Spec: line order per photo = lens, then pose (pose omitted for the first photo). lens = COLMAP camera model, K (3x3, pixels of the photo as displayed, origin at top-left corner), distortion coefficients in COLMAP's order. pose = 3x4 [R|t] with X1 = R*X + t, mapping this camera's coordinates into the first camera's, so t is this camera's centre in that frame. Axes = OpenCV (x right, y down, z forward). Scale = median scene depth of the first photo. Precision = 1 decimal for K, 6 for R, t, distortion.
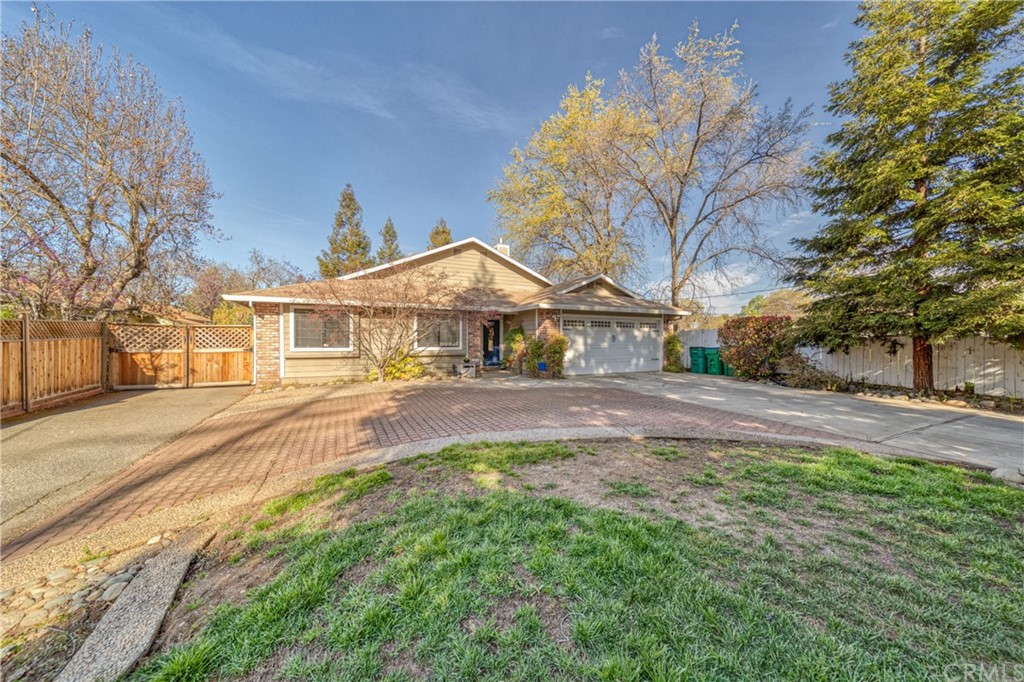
lens RADIAL K [[354.6, 0, 510.3], [0, 354.6, 344.4], [0, 0, 1]] dist [0.008328, -0.000538]
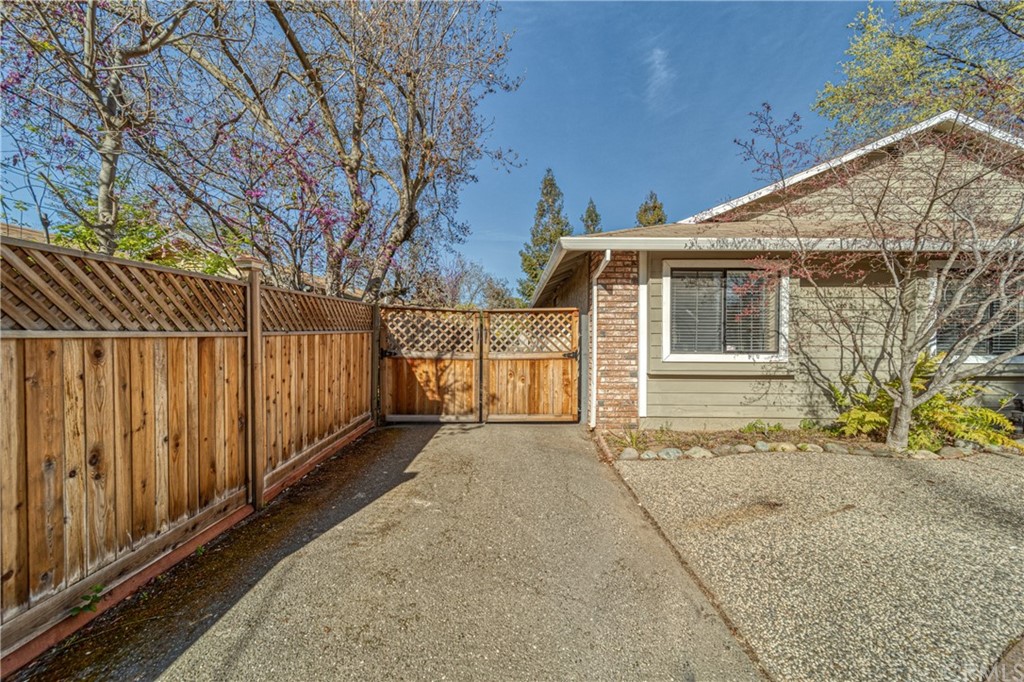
lens RADIAL K [[354.6, 0, 507.9], [0, 354.6, 344.4], [0, 0, 1]] dist [0.008328, -0.000538]
pose [[0.901178, 0.009554, -0.433345, -0.600895], [-0.008370, 0.999954, 0.004639, -0.002455], [0.433369, -0.000554, 0.901216, 0.500378]]
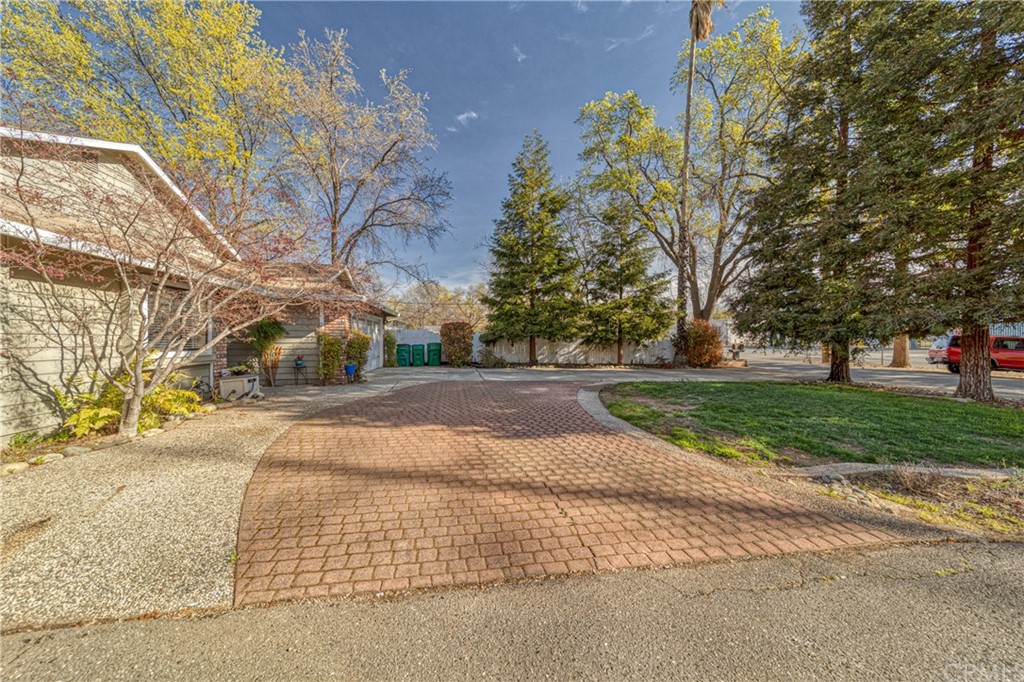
lens RADIAL K [[354.6, 0, 514.6], [0, 354.6, 345.4], [0, 0, 1]] dist [0.008328, -0.000538]
pose [[0.278528, -0.015204, 0.960308, -0.684547], [0.007679, 0.999878, 0.013603, -0.005298], [-0.960397, 0.003585, 0.278611, 0.443279]]
